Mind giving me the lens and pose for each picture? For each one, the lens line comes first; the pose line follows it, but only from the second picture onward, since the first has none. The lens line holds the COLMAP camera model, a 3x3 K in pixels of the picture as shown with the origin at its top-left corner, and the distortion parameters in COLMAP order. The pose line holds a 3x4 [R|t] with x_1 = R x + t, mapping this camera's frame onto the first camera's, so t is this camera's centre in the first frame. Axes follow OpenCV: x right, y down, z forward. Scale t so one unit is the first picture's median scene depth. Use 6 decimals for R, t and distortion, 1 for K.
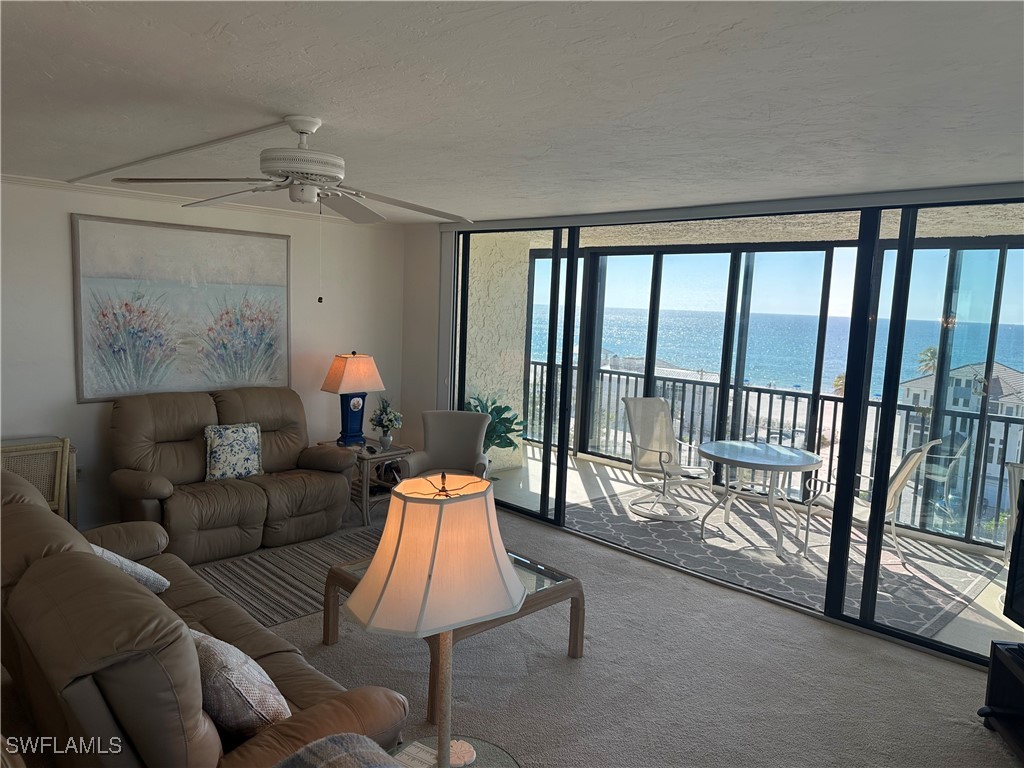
lens RADIAL K [[711.2, 0, 512.0], [0, 711.2, 384.0], [0, 0, 1]] dist [0.097328, -0.139572]
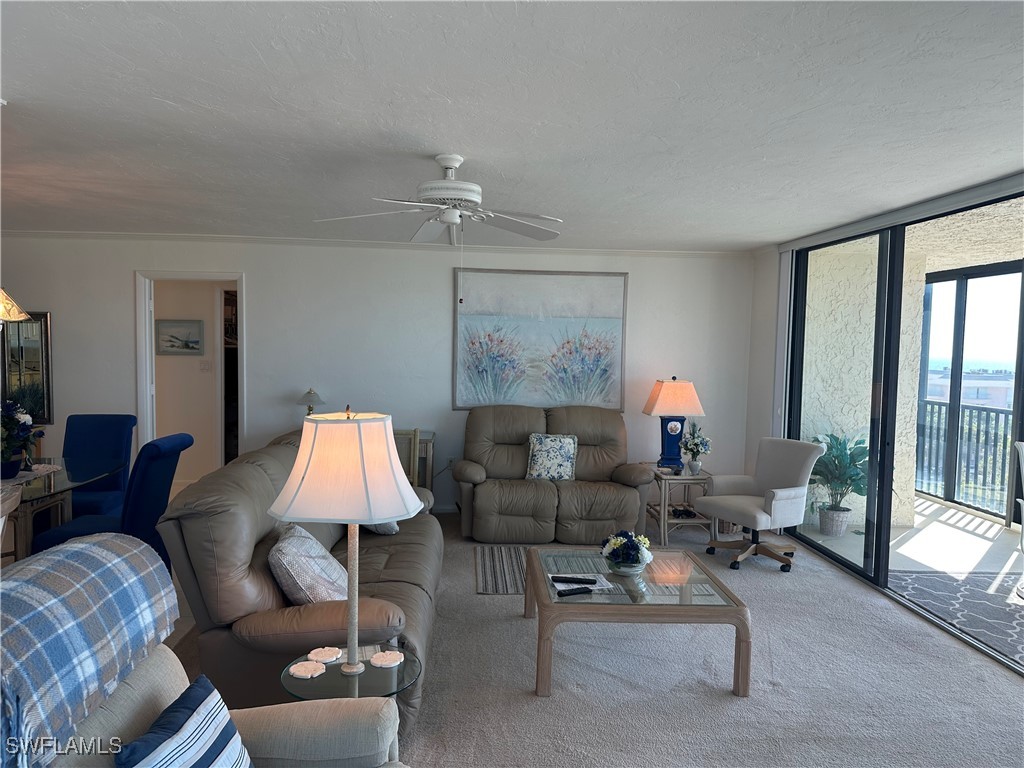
lens RADIAL K [[709.3, 0, 524.9], [0, 709.3, 388.1], [0, 0, 1]] dist [0.097027, -0.138716]
pose [[0.760150, 0.012792, -0.649622, 0.320977], [-0.065336, 0.996243, -0.056835, 0.048845], [0.646455, 0.085647, 0.758130, 0.087419]]
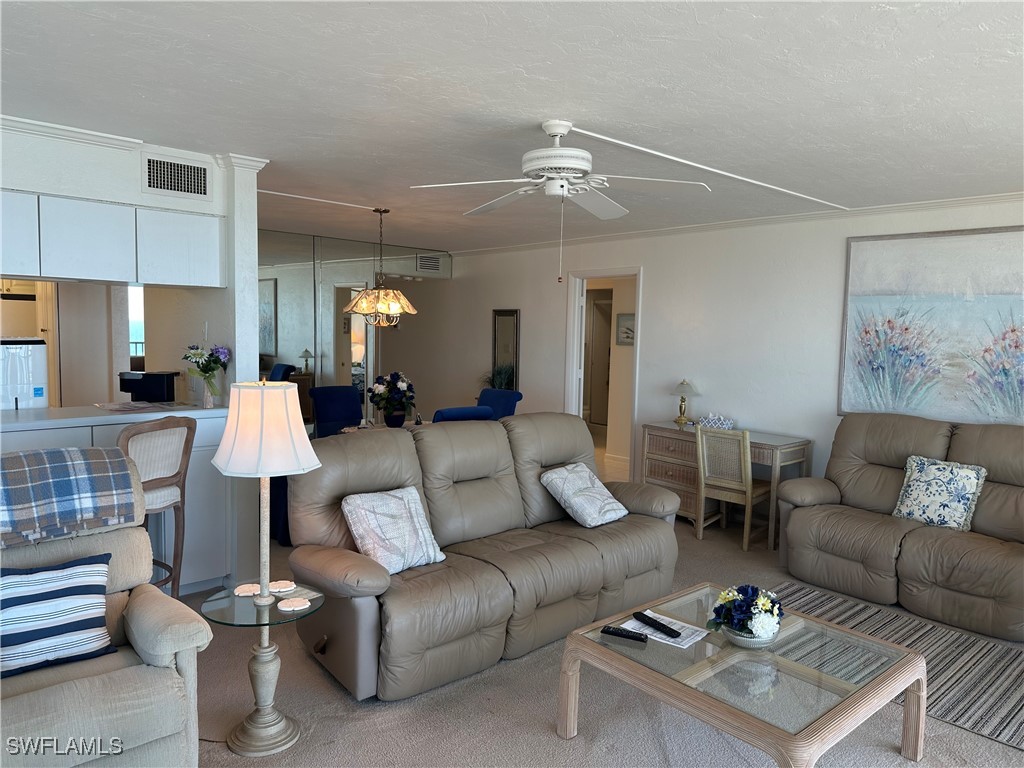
lens RADIAL K [[734.0, 0, 528.7], [0, 734.0, 385.1], [0, 0, 1]] dist [0.105727, -0.144588]
pose [[-0.034933, 0.035905, -0.998744, 0.472153], [-0.142552, 0.988957, 0.040539, 0.003531], [0.989171, 0.143789, -0.029429, 0.533951]]
